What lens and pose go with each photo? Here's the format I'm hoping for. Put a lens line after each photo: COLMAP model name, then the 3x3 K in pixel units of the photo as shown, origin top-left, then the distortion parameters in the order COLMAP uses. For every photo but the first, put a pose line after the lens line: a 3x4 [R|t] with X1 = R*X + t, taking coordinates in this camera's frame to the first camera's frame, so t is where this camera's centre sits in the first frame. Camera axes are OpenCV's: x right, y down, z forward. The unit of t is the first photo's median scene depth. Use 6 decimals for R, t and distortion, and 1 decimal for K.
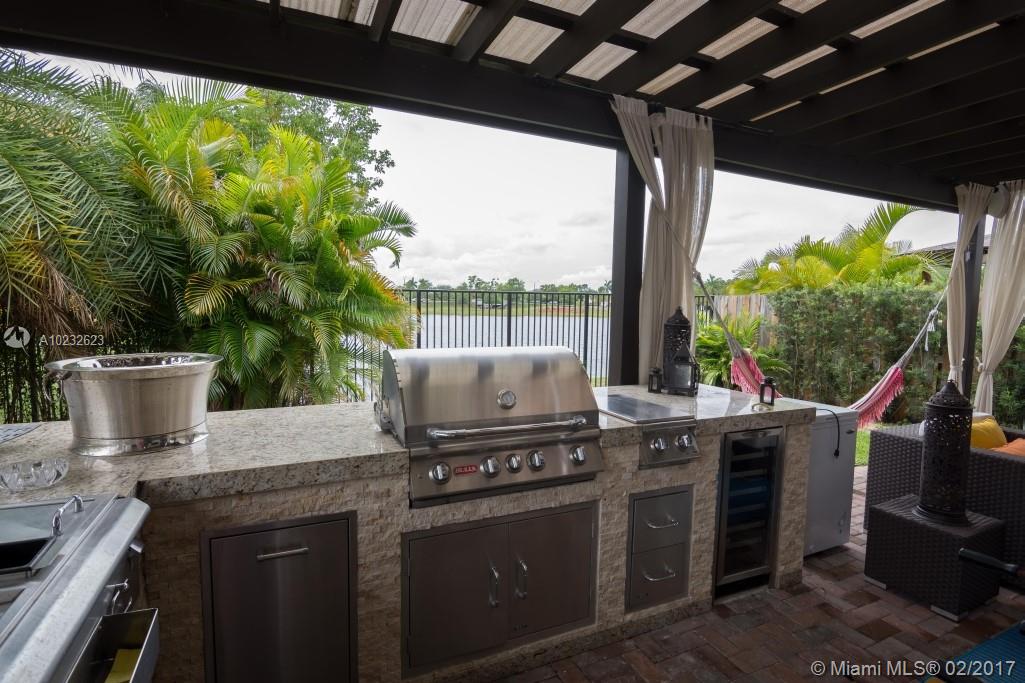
lens RADIAL K [[506.0, 0, 513.2], [0, 506.0, 332.3], [0, 0, 1]] dist [-0.000938, -0.000235]
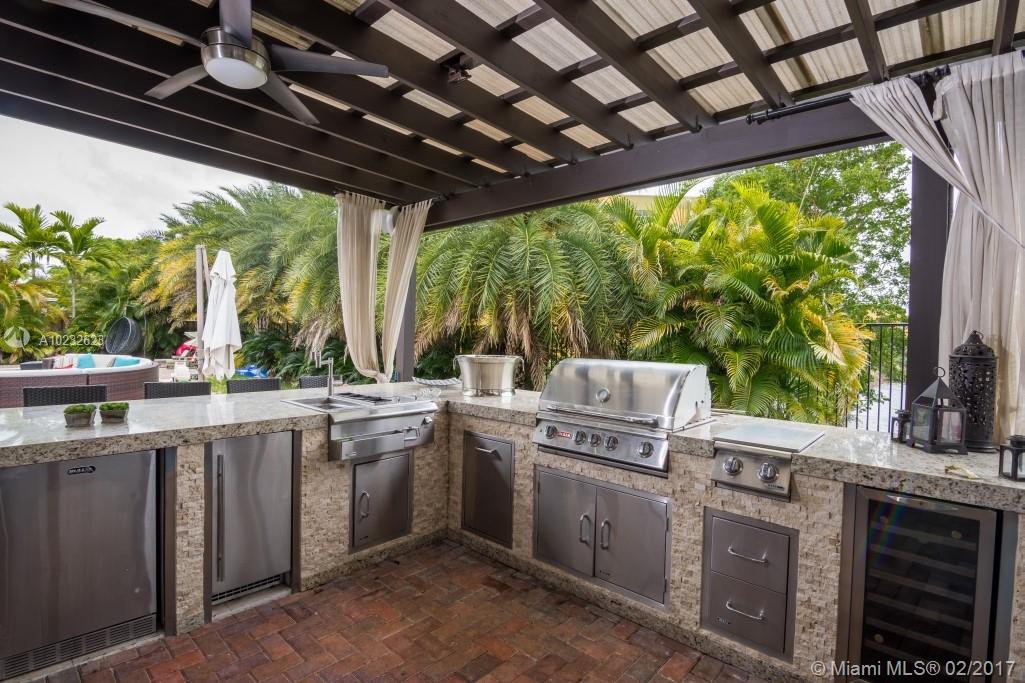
lens RADIAL K [[496.2, 0, 516.2], [0, 496.2, 346.0], [0, 0, 1]] dist [-0.026698, -0.000097]
pose [[0.385723, 0.004840, -0.922602, 0.994105], [-0.069117, 0.997328, -0.023665, 0.049275], [0.920022, 0.072896, 0.385026, 0.248444]]
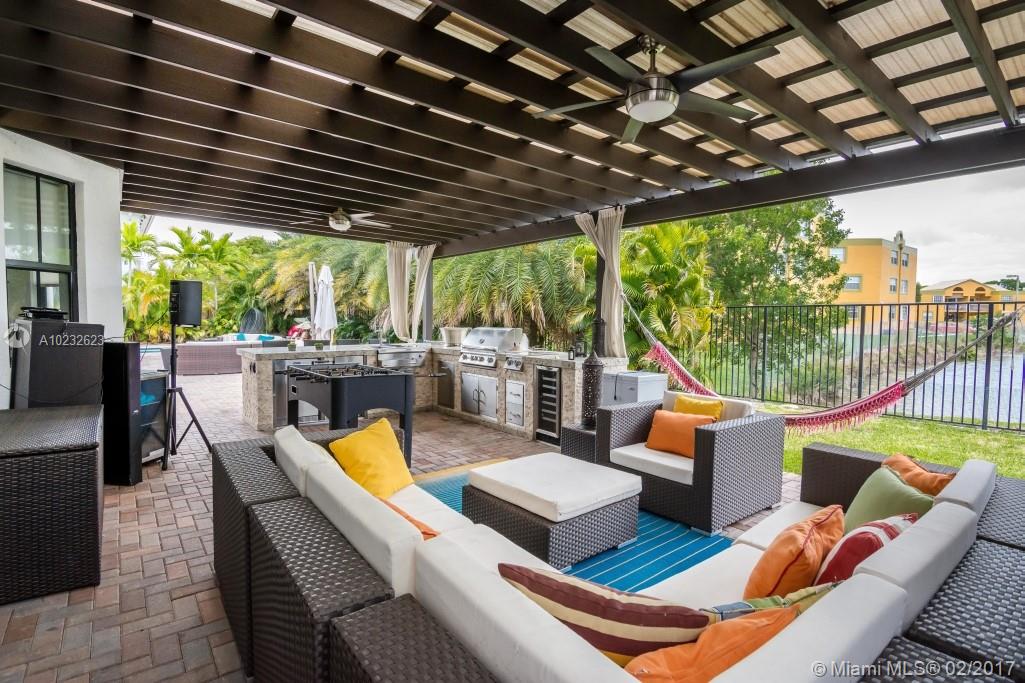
lens RADIAL K [[489.9, 0, 505.7], [0, 489.9, 342.8], [0, 0, 1]] dist [0.000573, -0.000039]
pose [[0.226191, 0.031483, -0.973574, 2.825855], [-0.057621, 0.998160, 0.018891, 0.071909], [0.972377, 0.051825, 0.227589, 0.383922]]
